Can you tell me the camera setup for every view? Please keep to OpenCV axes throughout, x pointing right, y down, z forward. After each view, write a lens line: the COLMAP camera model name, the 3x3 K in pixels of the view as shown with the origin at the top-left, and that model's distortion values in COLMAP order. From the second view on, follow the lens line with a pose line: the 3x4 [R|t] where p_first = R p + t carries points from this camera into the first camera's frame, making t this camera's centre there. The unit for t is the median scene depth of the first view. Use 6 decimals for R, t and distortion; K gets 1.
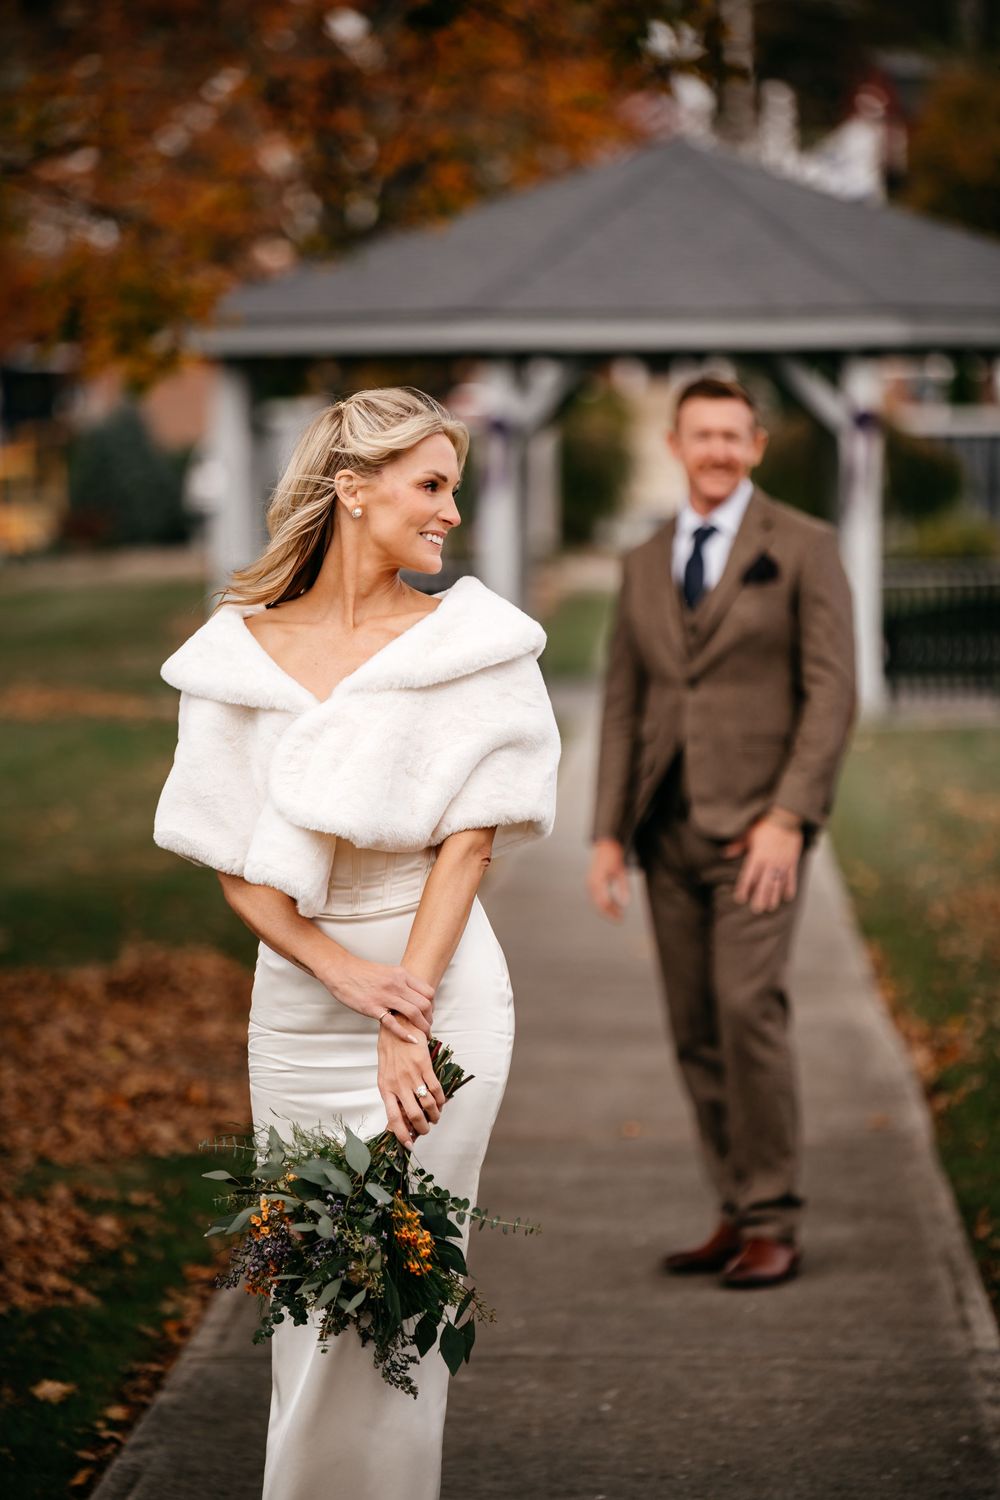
lens RADIAL K [[7021.0, 0, 500.8], [0, 7021.0, 750.1], [0, 0, 1]] dist [0.176148, 0.000000]
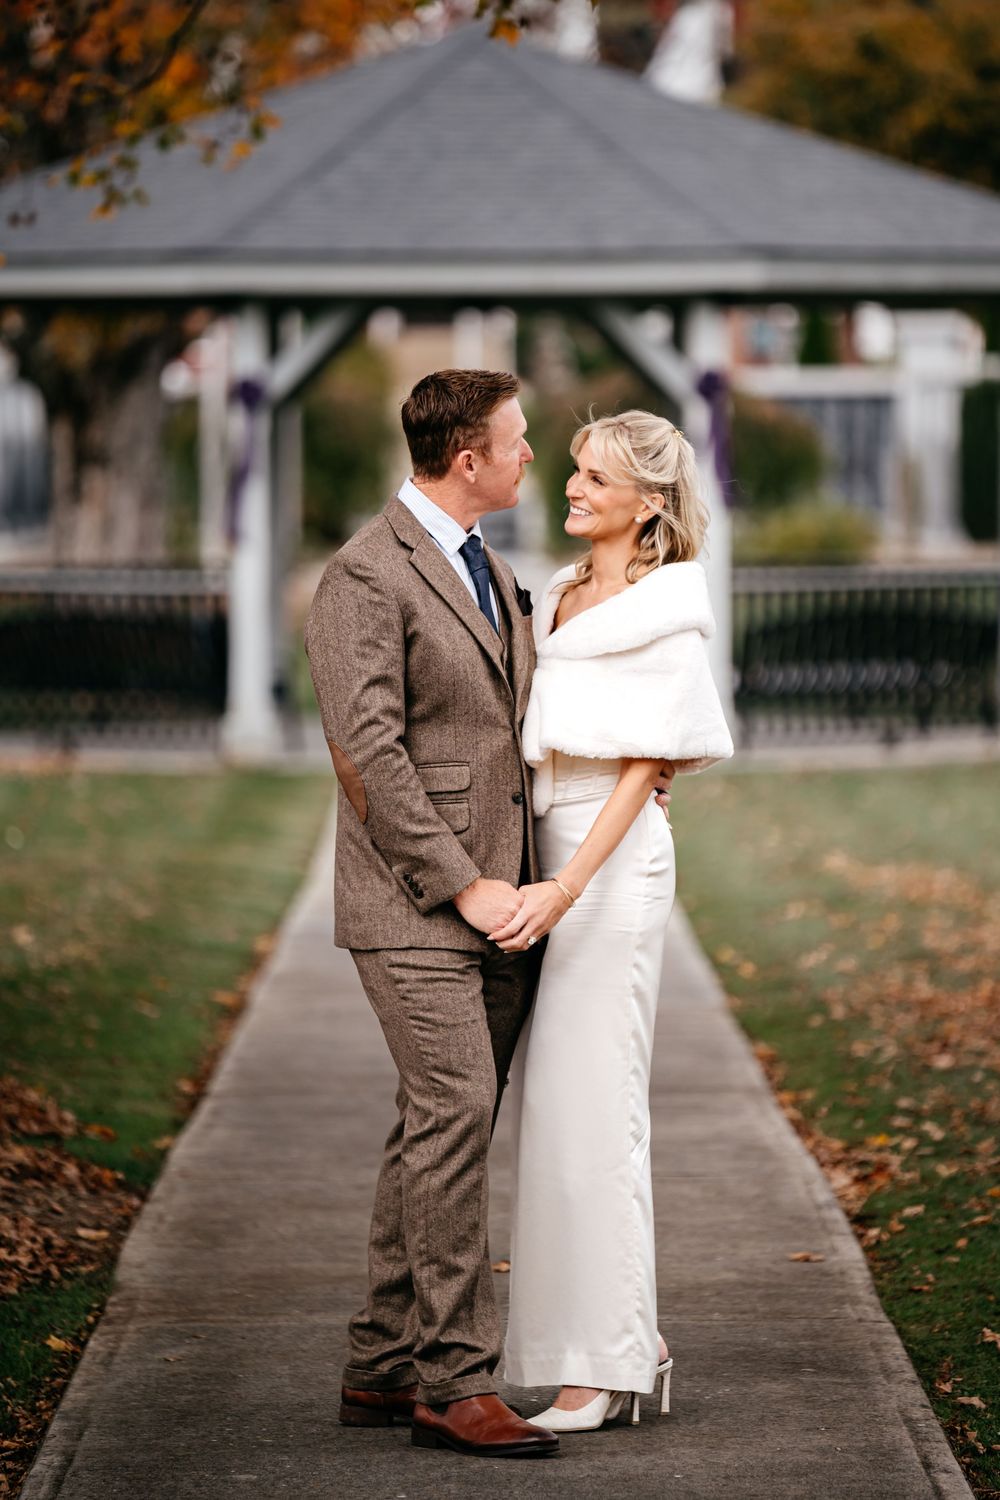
lens RADIAL K [[8433.0, 0, 498.8], [0, 8433.0, 751.6], [0, 0, 1]] dist [0.448074, 0.000000]
pose [[0.999888, -0.001025, 0.014963, 0.012740], [0.001121, 0.999979, -0.006440, 0.000462], [-0.014956, 0.006456, 0.999867, 0.046821]]
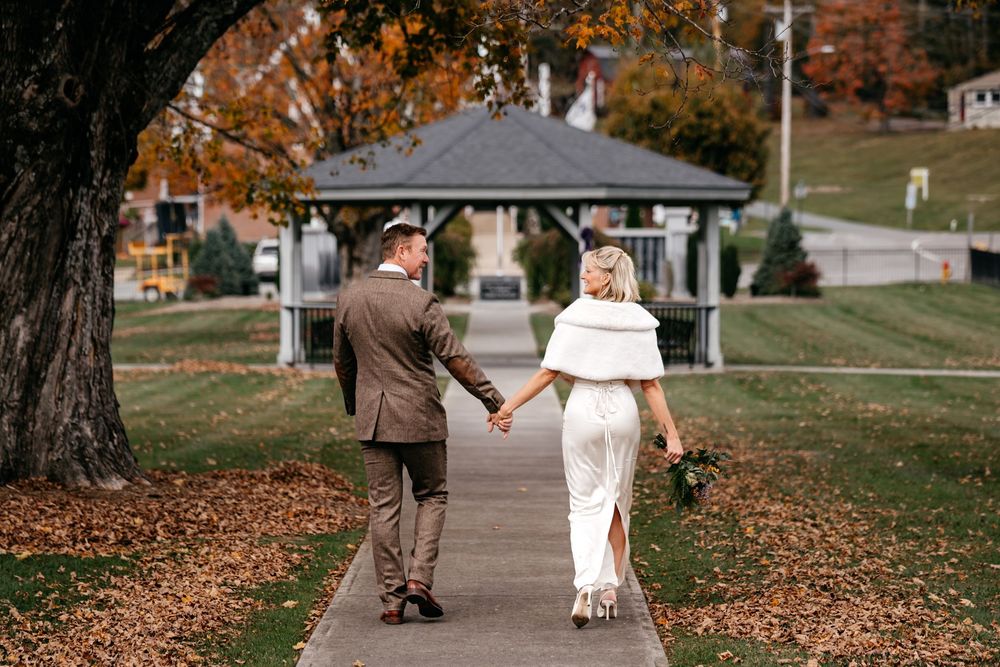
lens RADIAL K [[2688.7, 0, 500.1], [0, 2688.7, 332.5], [0, 0, 1]] dist [-0.036914, 0.000000]
pose [[0.999834, 0.004762, 0.017595, 0.010636], [-0.004514, 0.999891, -0.014060, -0.005469], [-0.017660, 0.013979, 0.999746, 0.178556]]
